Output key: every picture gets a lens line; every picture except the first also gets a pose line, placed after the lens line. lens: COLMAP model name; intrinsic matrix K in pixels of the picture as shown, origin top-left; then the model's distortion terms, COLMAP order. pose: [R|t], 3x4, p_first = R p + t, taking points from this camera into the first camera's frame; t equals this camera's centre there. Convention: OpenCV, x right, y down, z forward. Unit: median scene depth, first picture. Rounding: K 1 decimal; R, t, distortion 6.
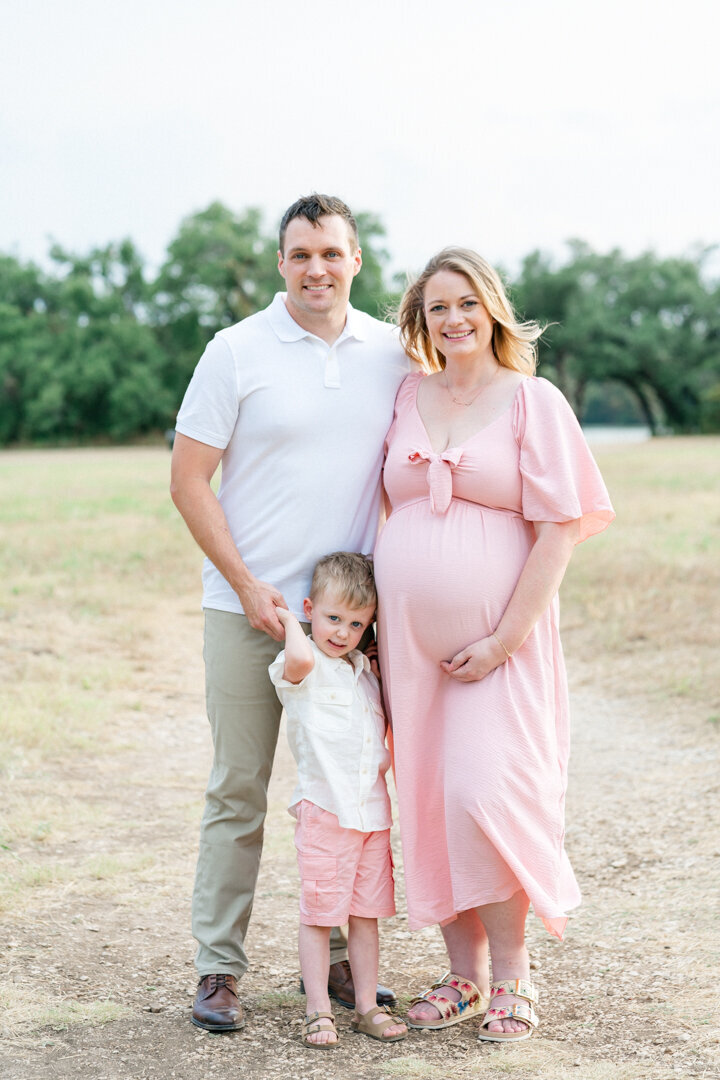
lens RADIAL K [[2657.7, 0, 359.4], [0, 2657.7, 539.7], [0, 0, 1]] dist [-0.128922, 0.000000]
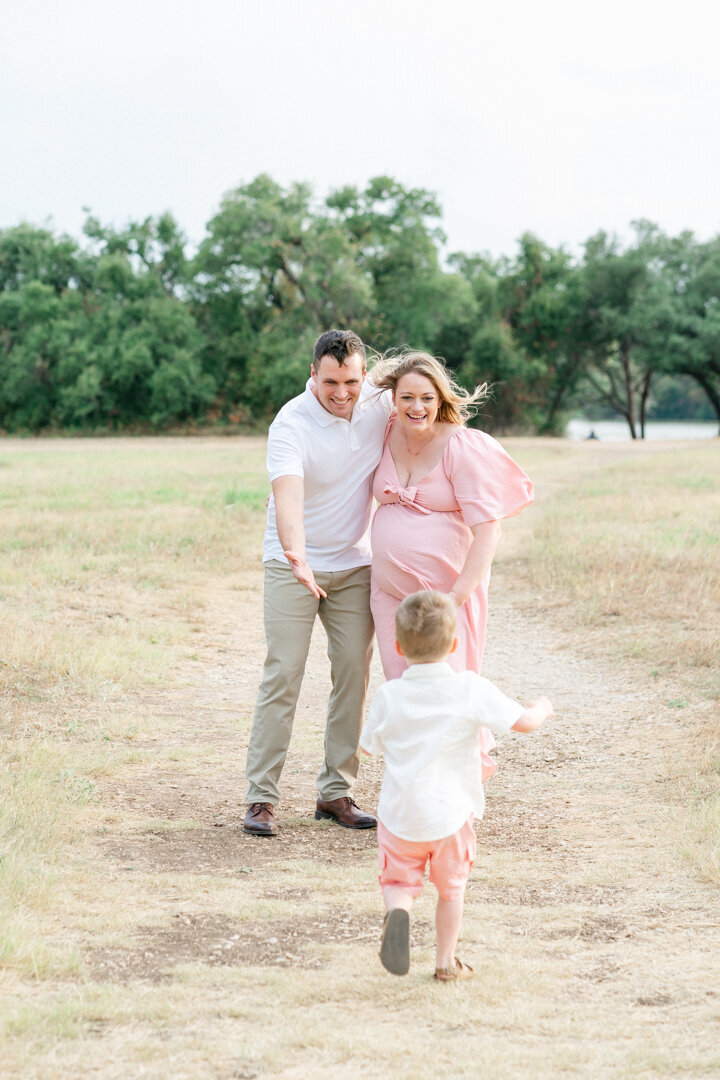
lens RADIAL K [[2657.7, 0, 360.4], [0, 2657.7, 539.6], [0, 0, 1]] dist [-0.128922, 0.000000]
pose [[0.999742, 0.017525, -0.014468, 0.010837], [-0.017497, 0.999845, 0.002054, 0.004277], [0.014502, -0.001801, 0.999893, -0.244492]]
